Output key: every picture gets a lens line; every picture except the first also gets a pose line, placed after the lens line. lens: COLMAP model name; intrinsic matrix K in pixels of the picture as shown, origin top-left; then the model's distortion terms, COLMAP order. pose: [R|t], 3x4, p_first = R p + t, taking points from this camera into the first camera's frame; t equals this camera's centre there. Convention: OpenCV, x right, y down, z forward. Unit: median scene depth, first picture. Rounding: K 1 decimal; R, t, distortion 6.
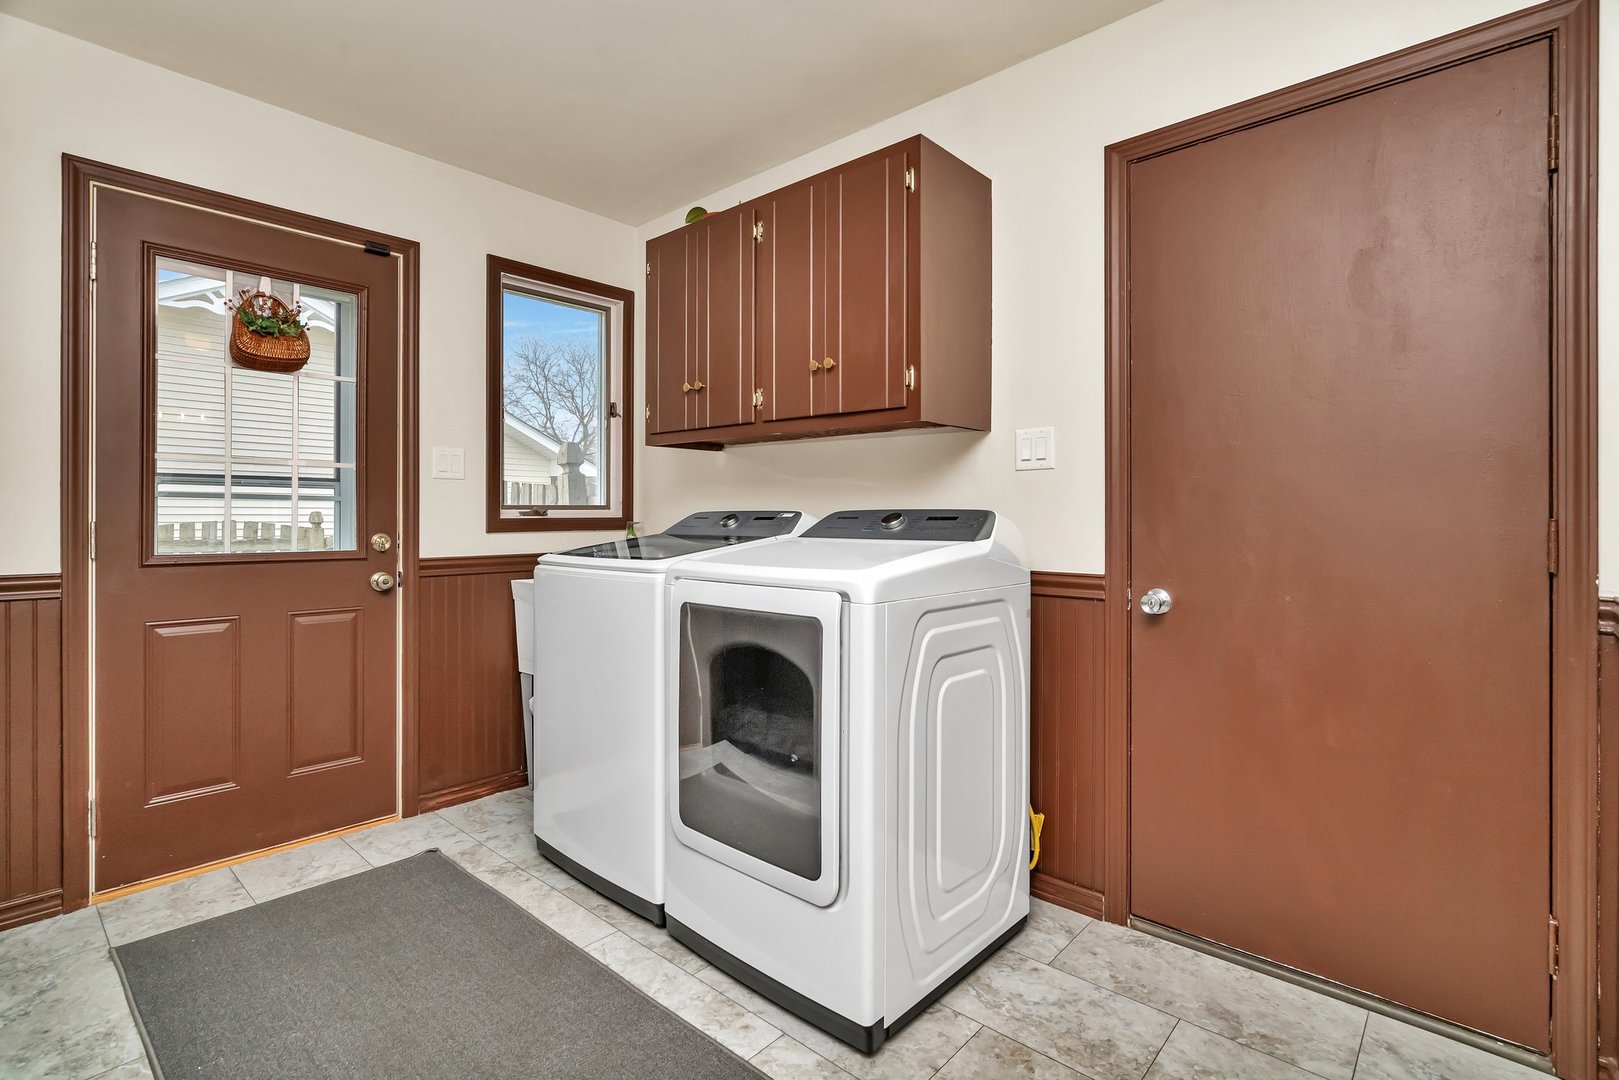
lens RADIAL K [[764.9, 0, 812.3], [0, 764.9, 525.2], [0, 0, 1]] dist [0.003649, 0.001479]
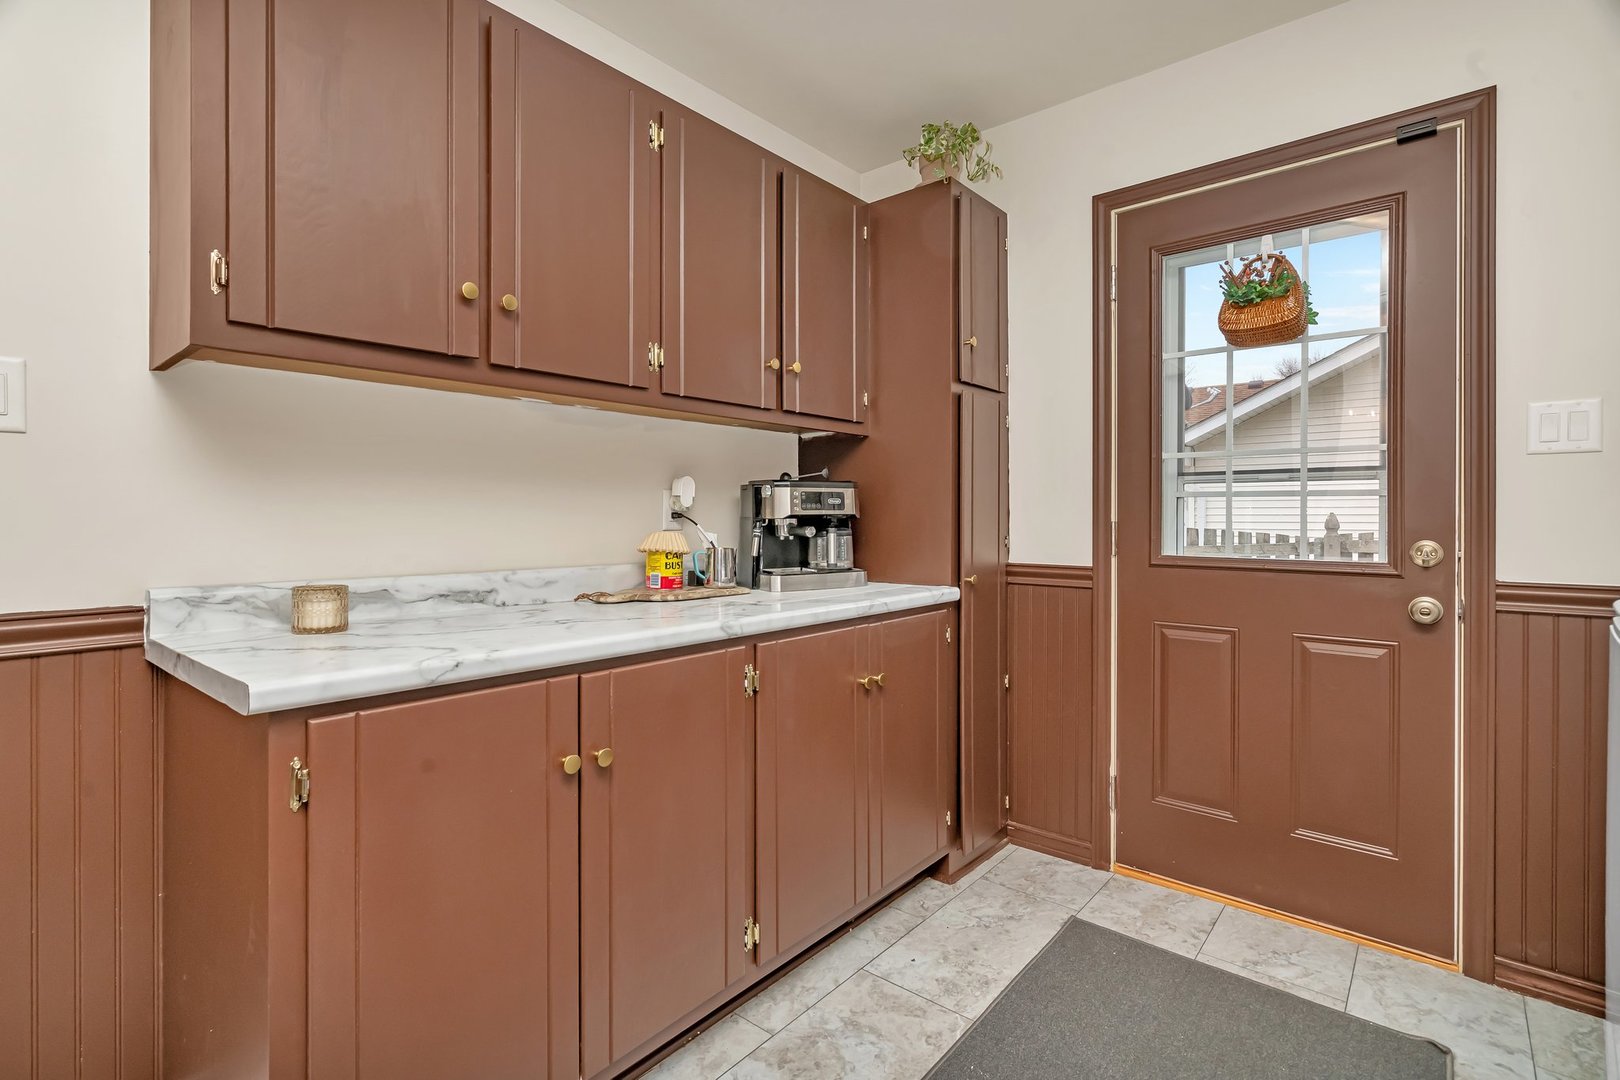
lens RADIAL K [[765.3, 0, 810.5], [0, 765.3, 517.3], [0, 0, 1]] dist [0.003649, 0.001479]
pose [[0.037278, -0.000652, -0.999305, 0.120419], [-0.012619, 0.999920, -0.001123, -0.002988], [0.999225, 0.012652, 0.037267, 0.468318]]
